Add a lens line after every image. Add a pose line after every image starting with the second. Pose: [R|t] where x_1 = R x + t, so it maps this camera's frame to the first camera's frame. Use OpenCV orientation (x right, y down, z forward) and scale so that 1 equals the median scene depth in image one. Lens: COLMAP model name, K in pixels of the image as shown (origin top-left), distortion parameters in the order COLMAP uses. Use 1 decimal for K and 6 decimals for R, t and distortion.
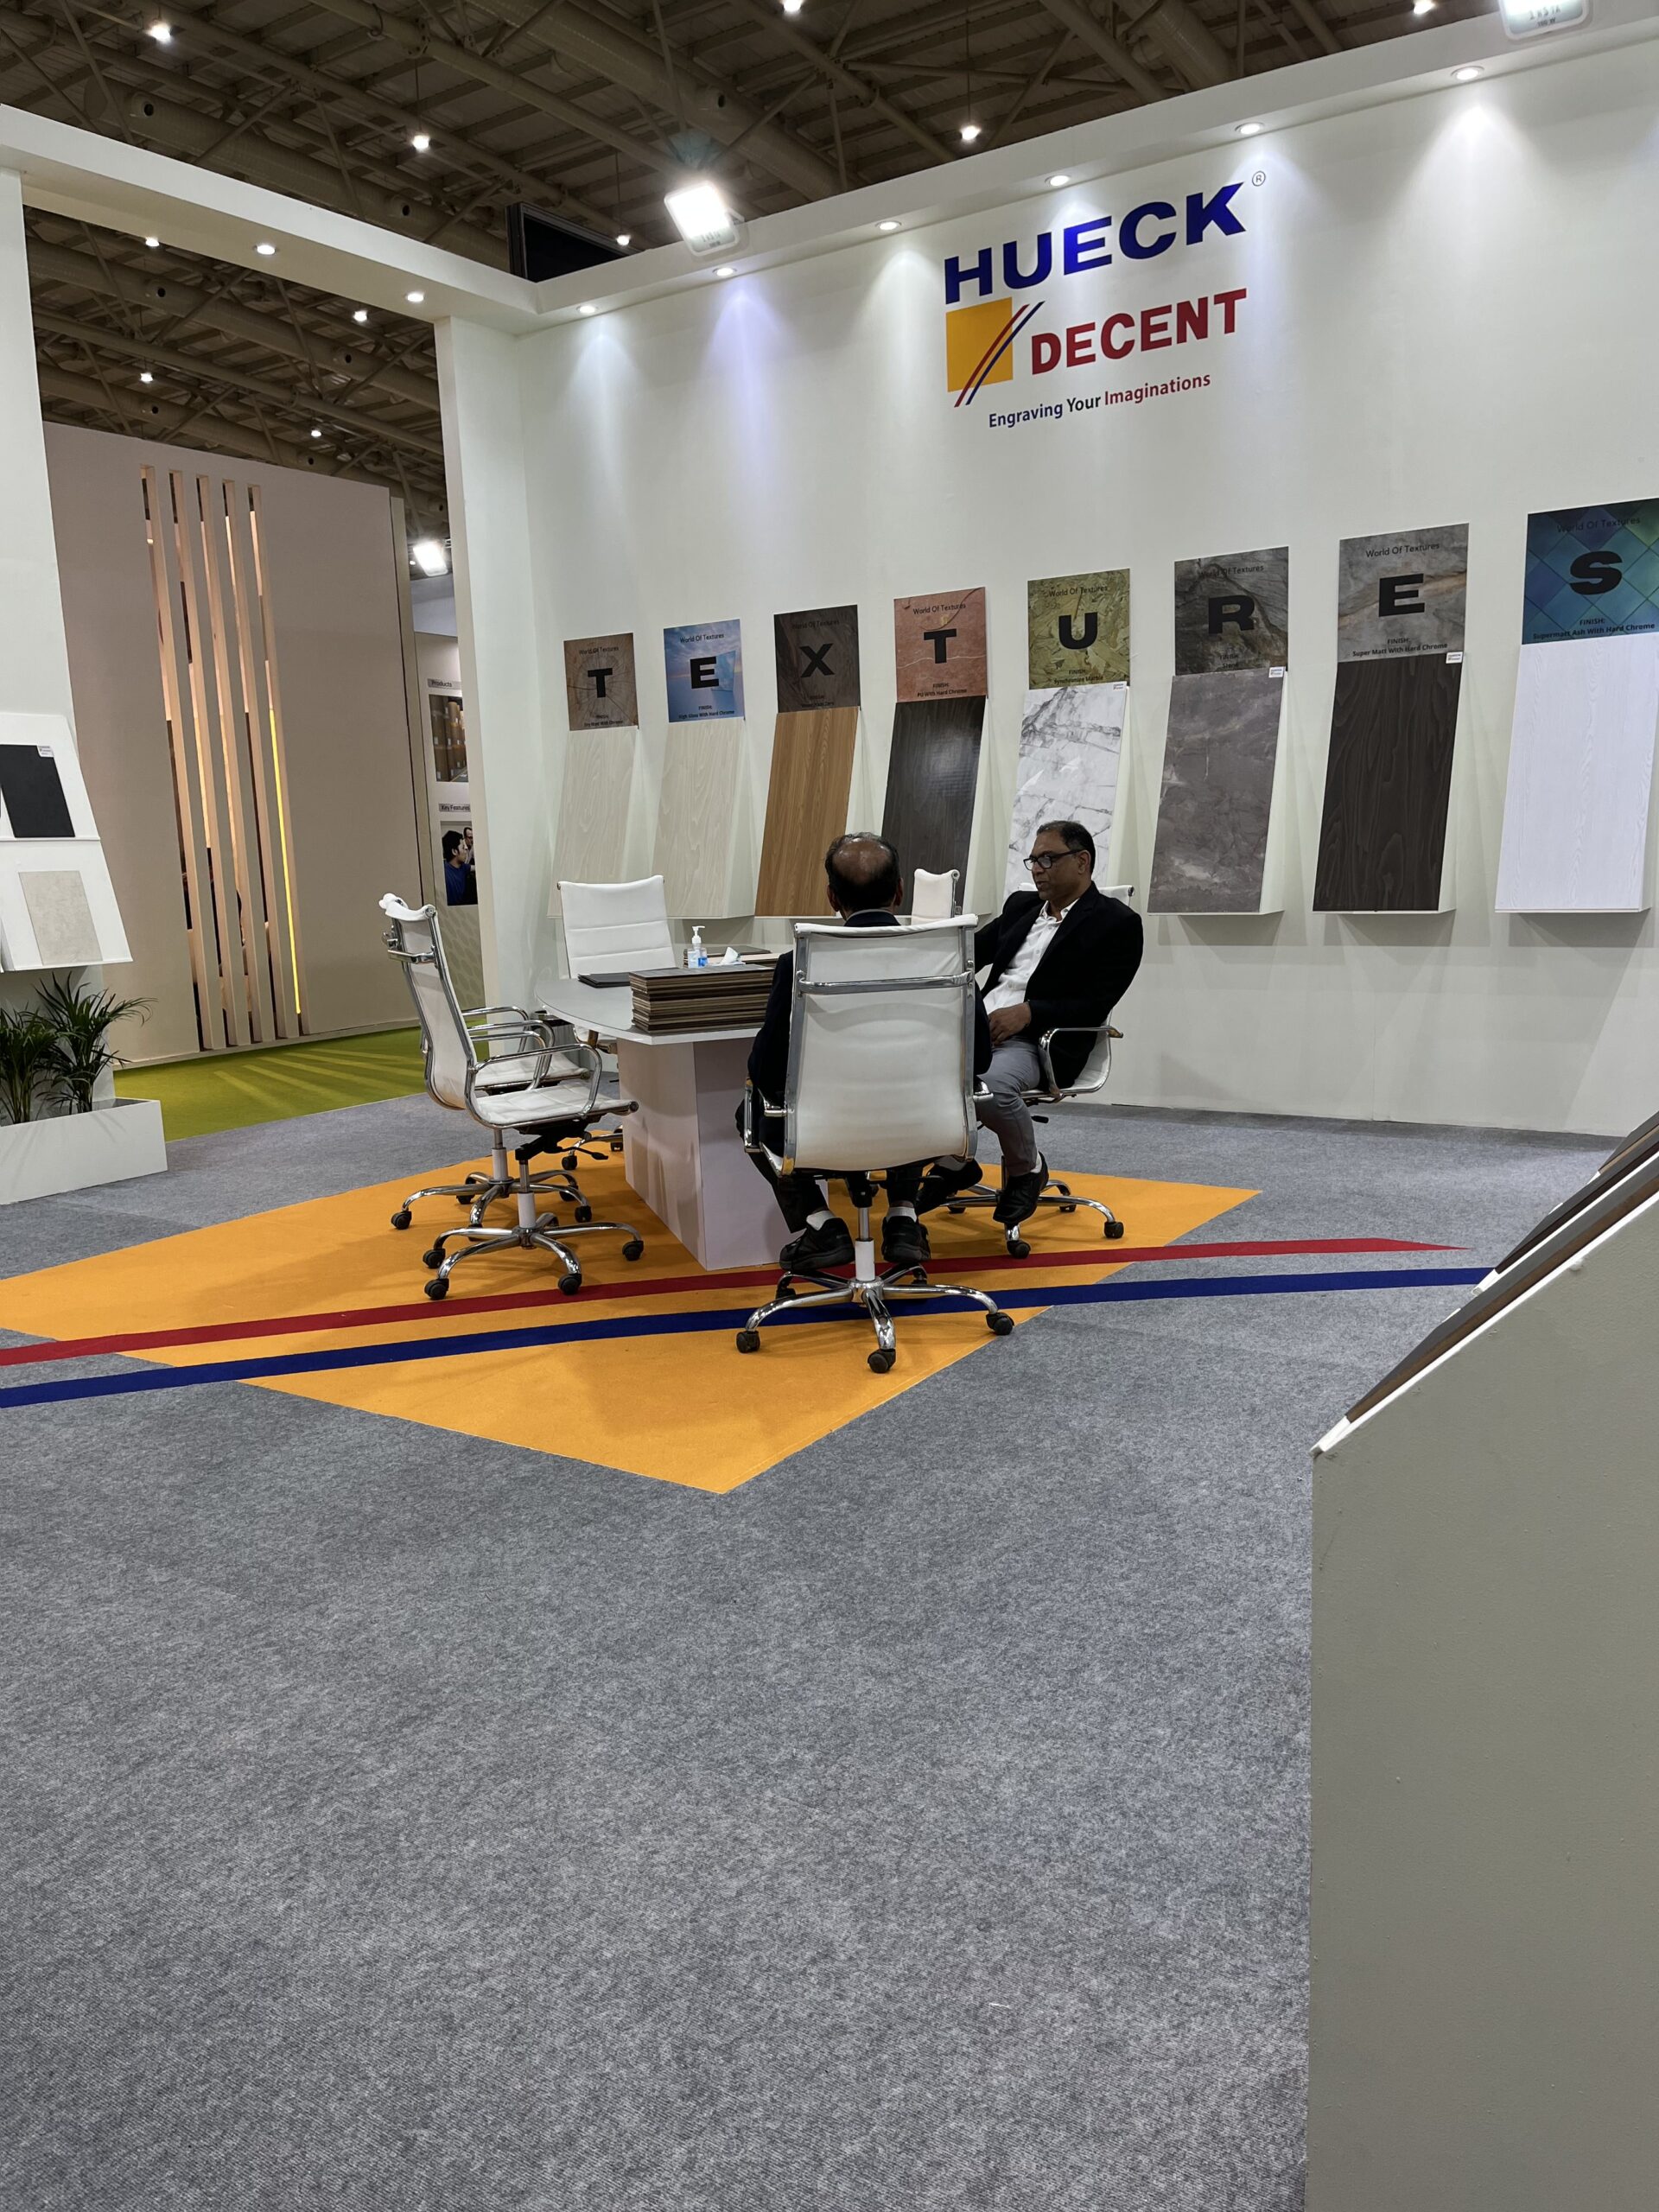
lens RADIAL K [[1702.4, 0, 835.8], [0, 1702.4, 1120.5], [0, 0, 1]] dist [0.032861, -0.012917]
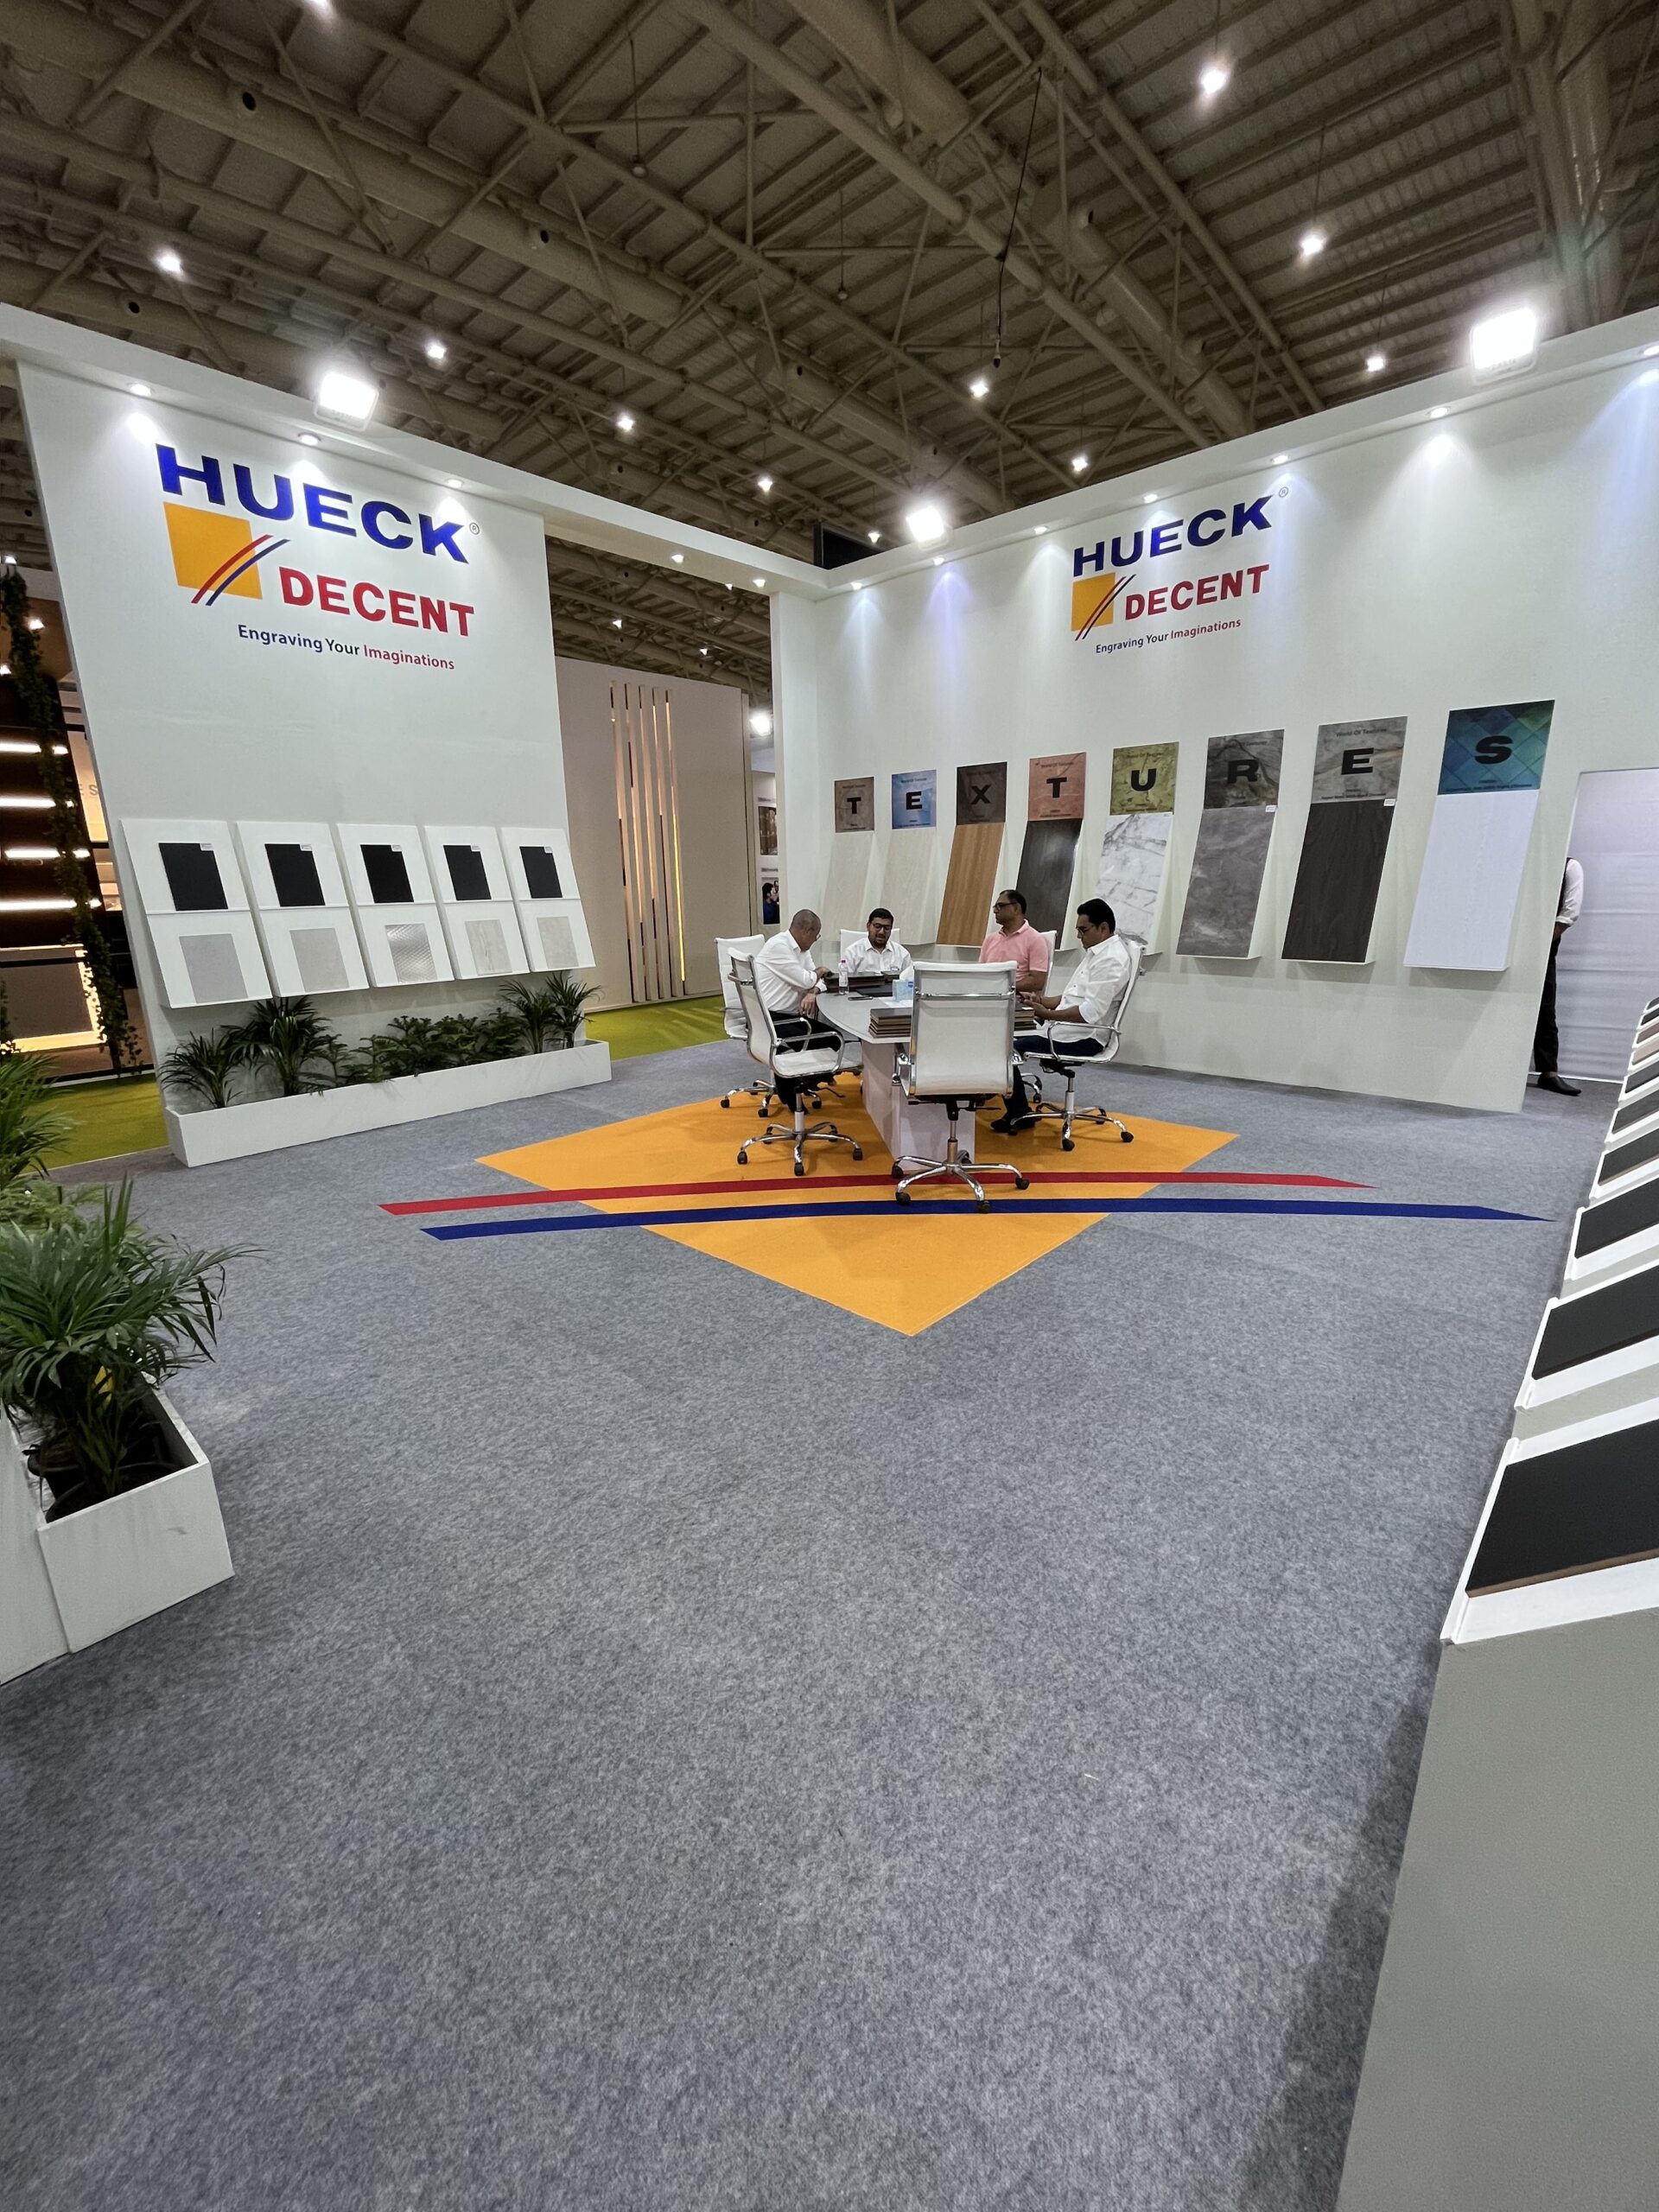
lens RADIAL K [[916.7, 0, 824.4], [0, 916.7, 1108.8], [0, 0, 1]] dist [-0.000446, -0.005677]
pose [[0.987430, 0.055174, -0.148117, -0.014522], [-0.041887, 0.994935, 0.091378, -0.040095], [0.152409, -0.084025, 0.984739, 0.055886]]
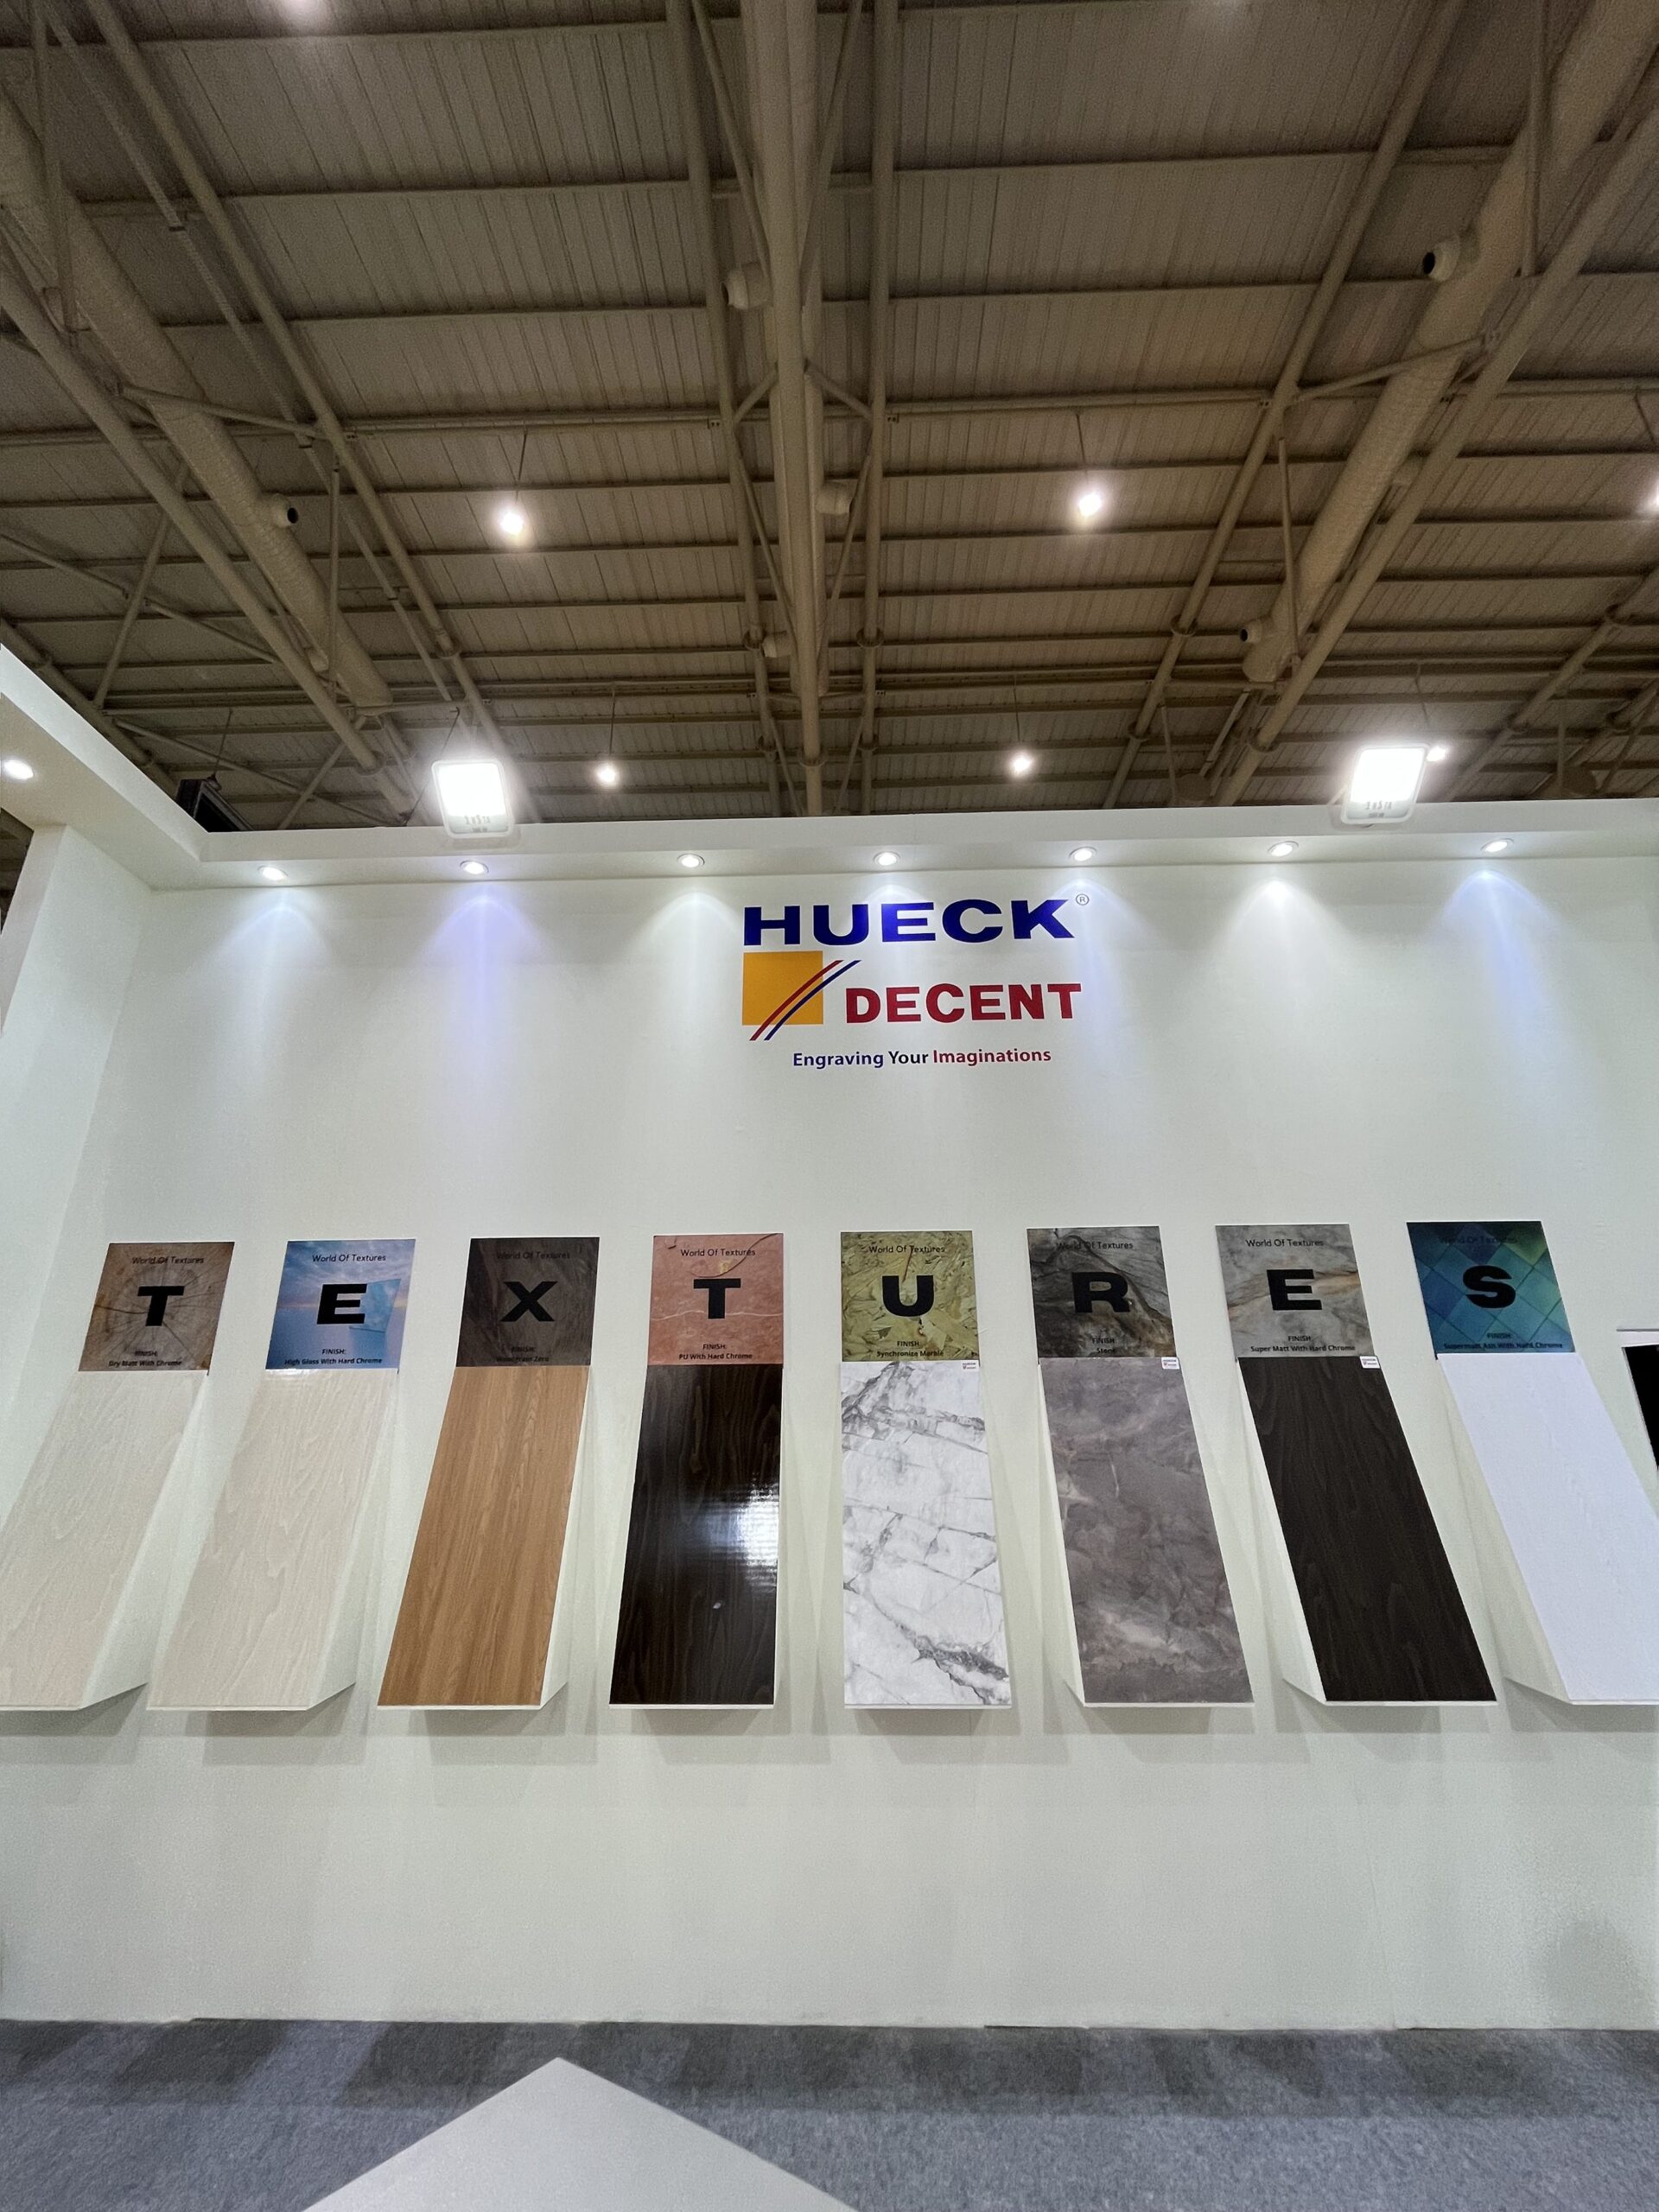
lens RADIAL K [[889.6, 0, 822.5], [0, 889.6, 1109.2], [0, 0, 1]] dist [-0.001607, 0.000091]
pose [[0.841775, 0.200581, 0.501181, -0.135749], [0.068760, 0.881006, -0.468081, -0.174793], [-0.535432, 0.428480, 0.727817, 0.702325]]
